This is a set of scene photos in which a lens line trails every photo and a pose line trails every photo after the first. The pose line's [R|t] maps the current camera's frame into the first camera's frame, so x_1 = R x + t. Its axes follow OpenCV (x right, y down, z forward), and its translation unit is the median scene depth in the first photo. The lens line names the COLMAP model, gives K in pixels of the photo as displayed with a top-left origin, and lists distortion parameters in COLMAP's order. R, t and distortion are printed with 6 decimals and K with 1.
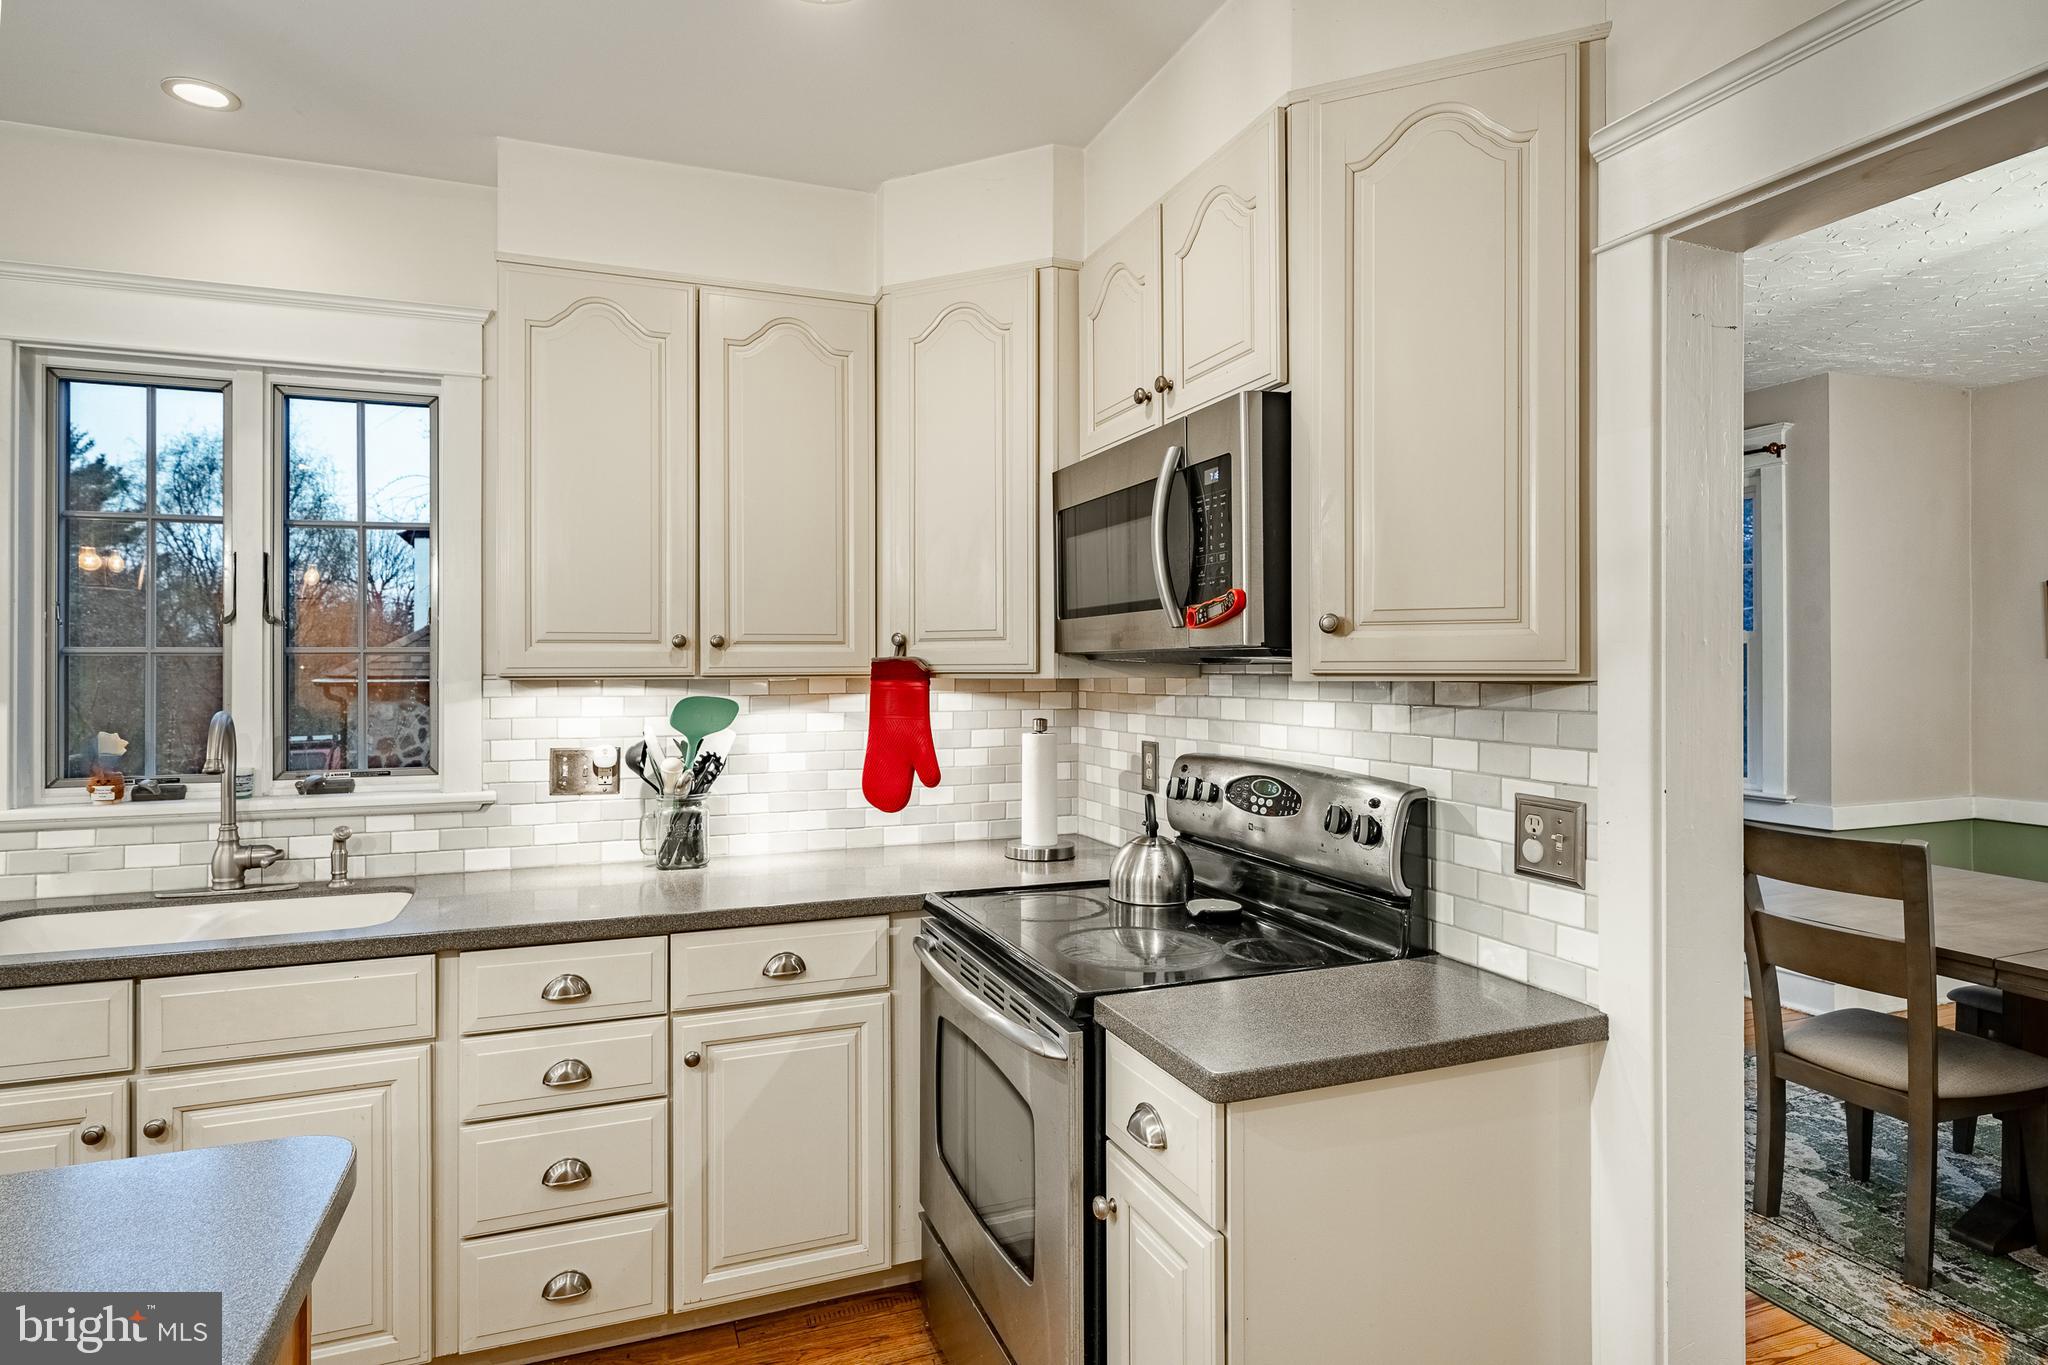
lens RADIAL K [[1081.5, 0, 1019.8], [0, 1081.5, 667.1], [0, 0, 1]] dist [-0.002848, 0.000076]
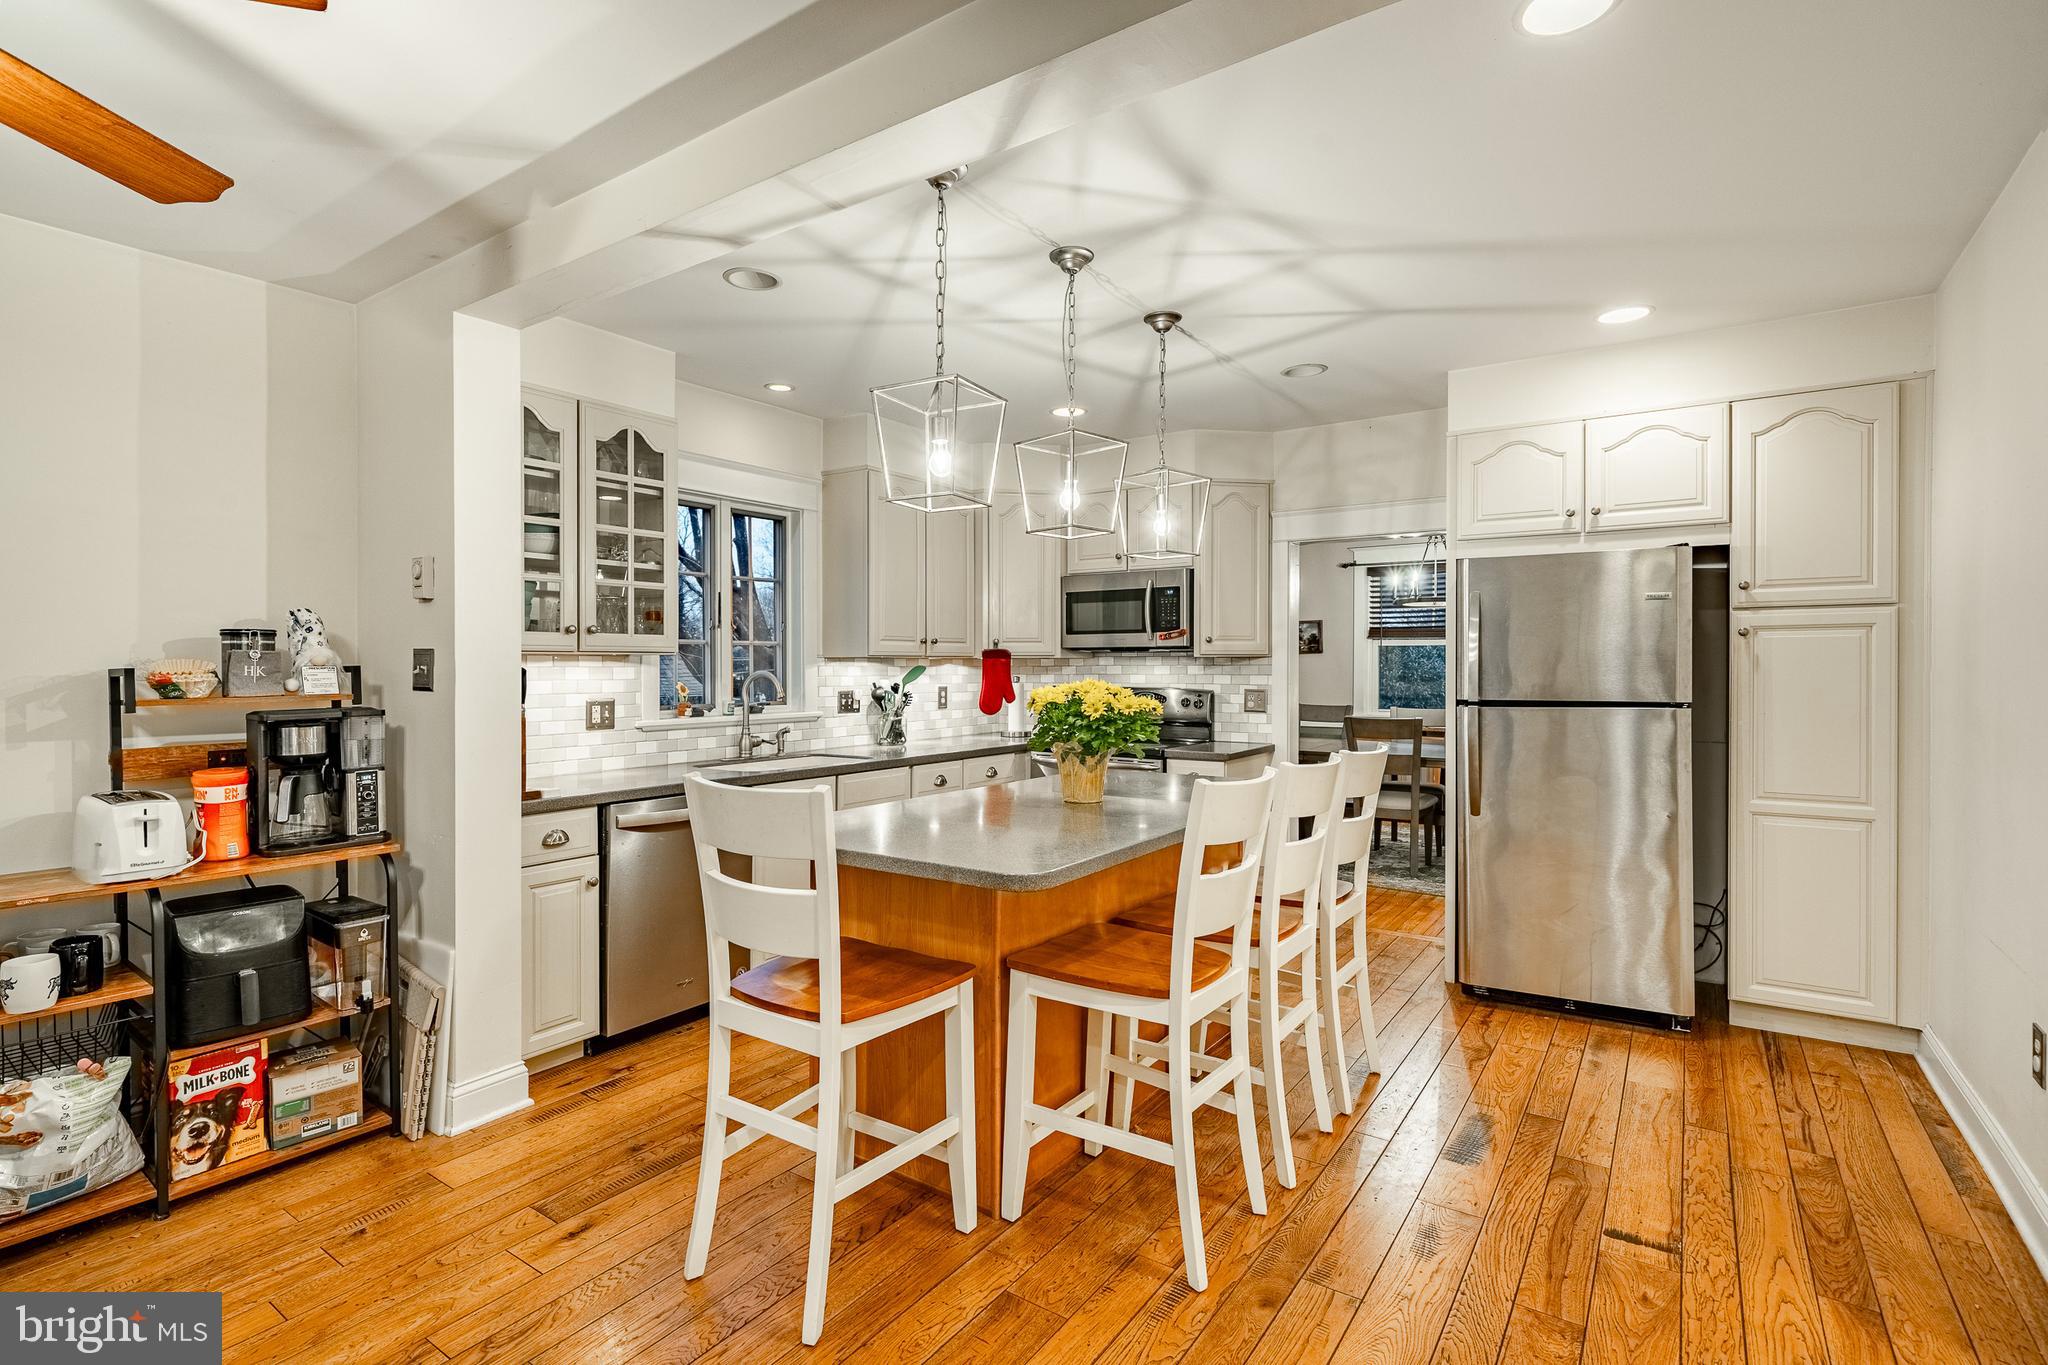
lens RADIAL K [[972.8, 0, 1004.7], [0, 972.8, 675.4], [0, 0, 1]] dist [-0.002414, 0.000305]
pose [[0.831457, -0.004647, 0.555570, -1.528357], [-0.000240, 0.999962, 0.008724, 0.035707], [-0.555590, -0.007388, 0.831424, -0.936644]]
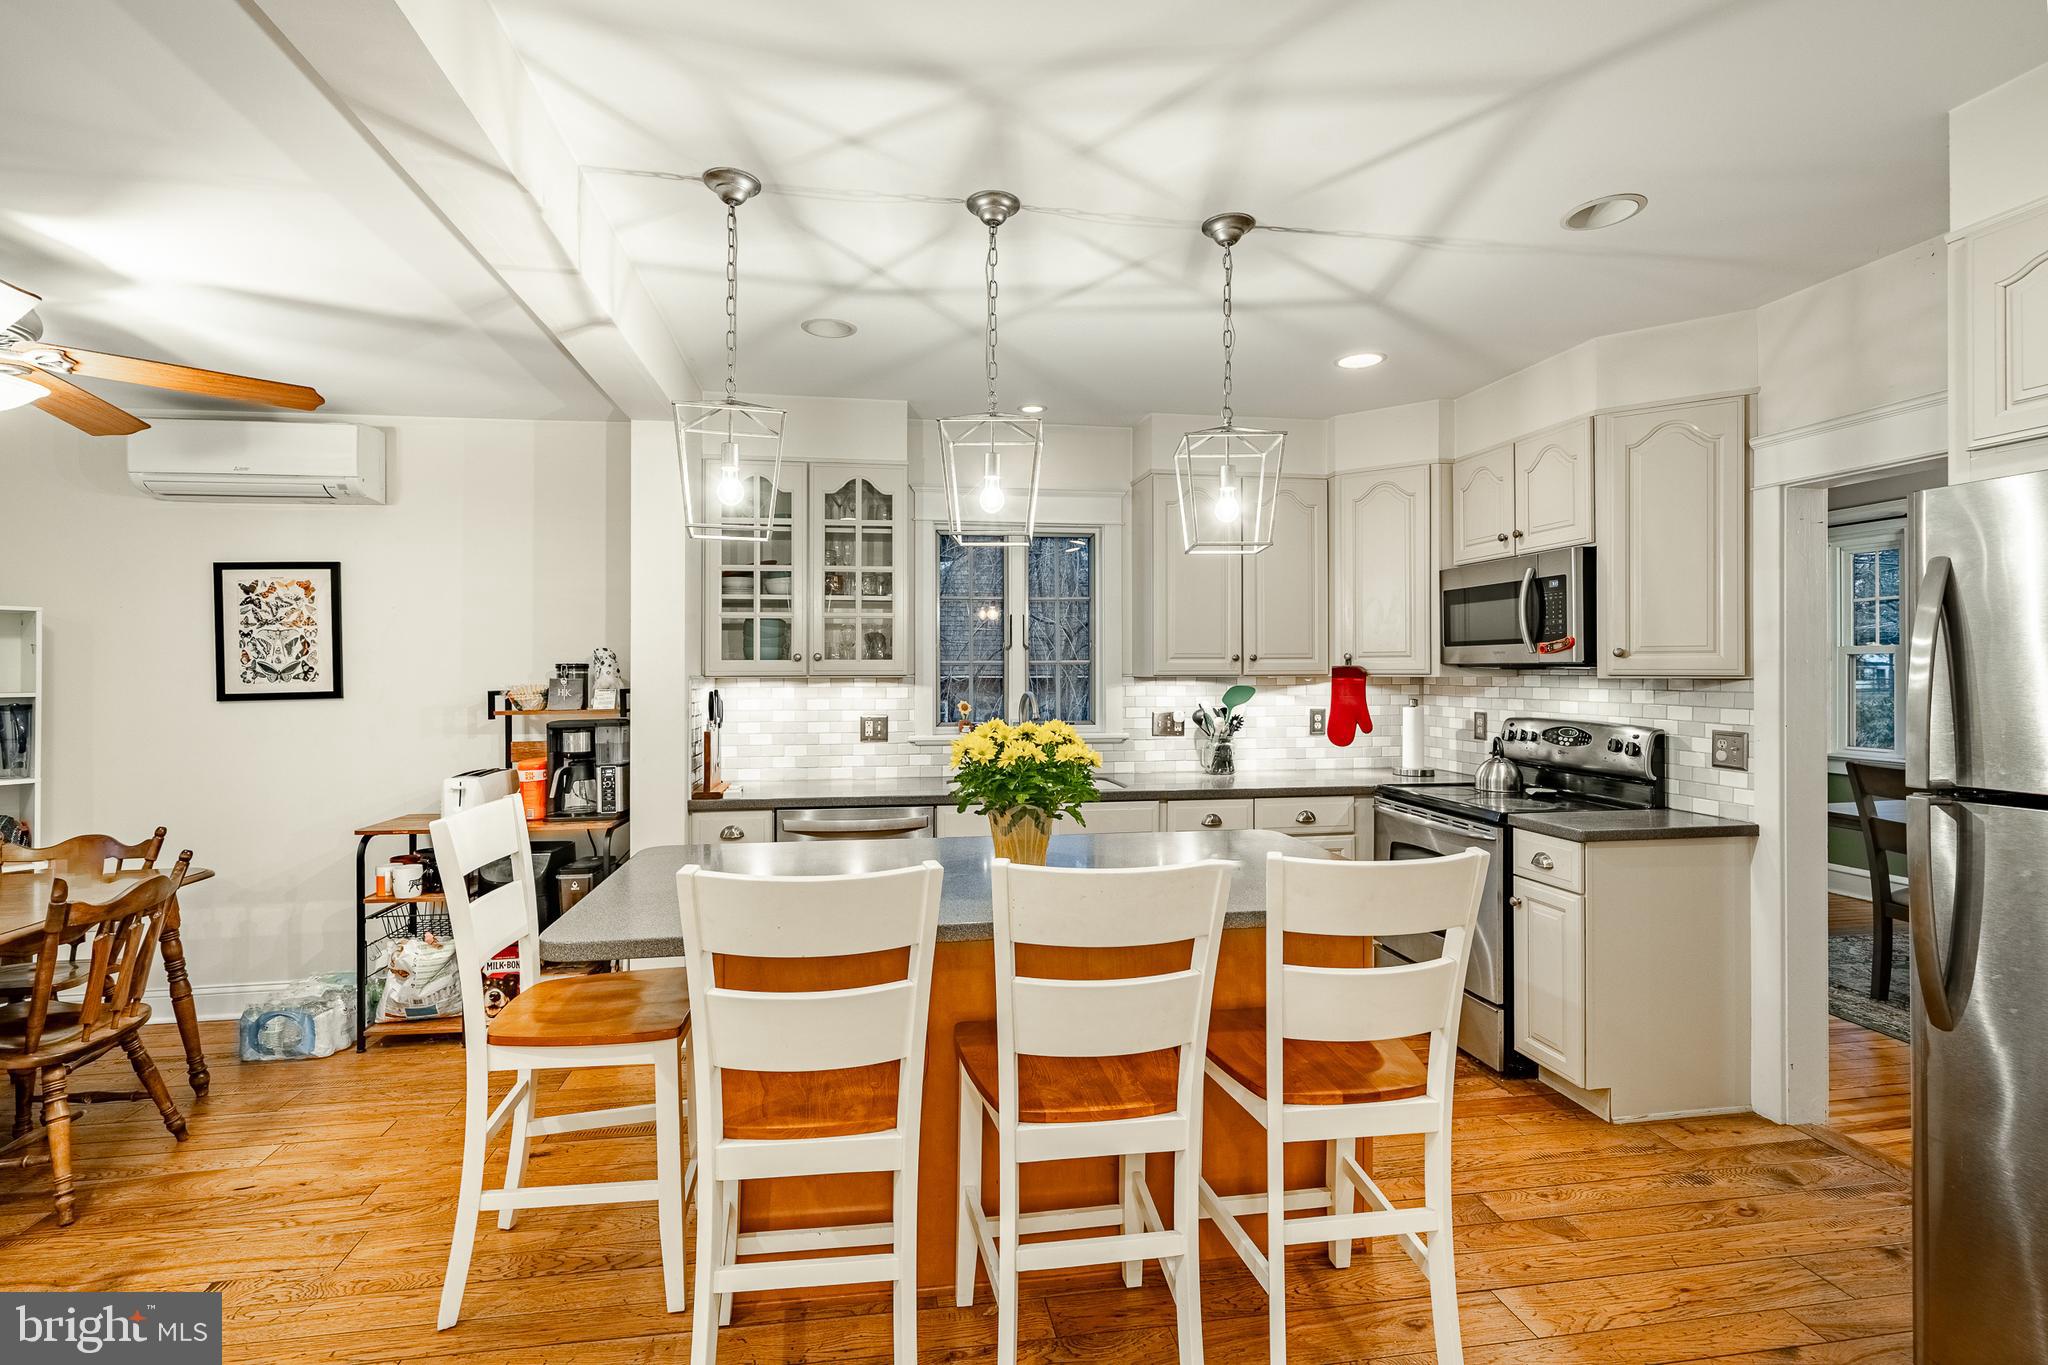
lens RADIAL K [[932.8, 0, 1007.5], [0, 932.8, 666.9], [0, 0, 1]] dist [-0.003614, 0.000312]
pose [[0.977841, 0.000241, -0.209347, -0.425693], [-0.000248, 1.000000, -0.000005, -0.008047], [0.209347, 0.000056, 0.977841, -0.896880]]
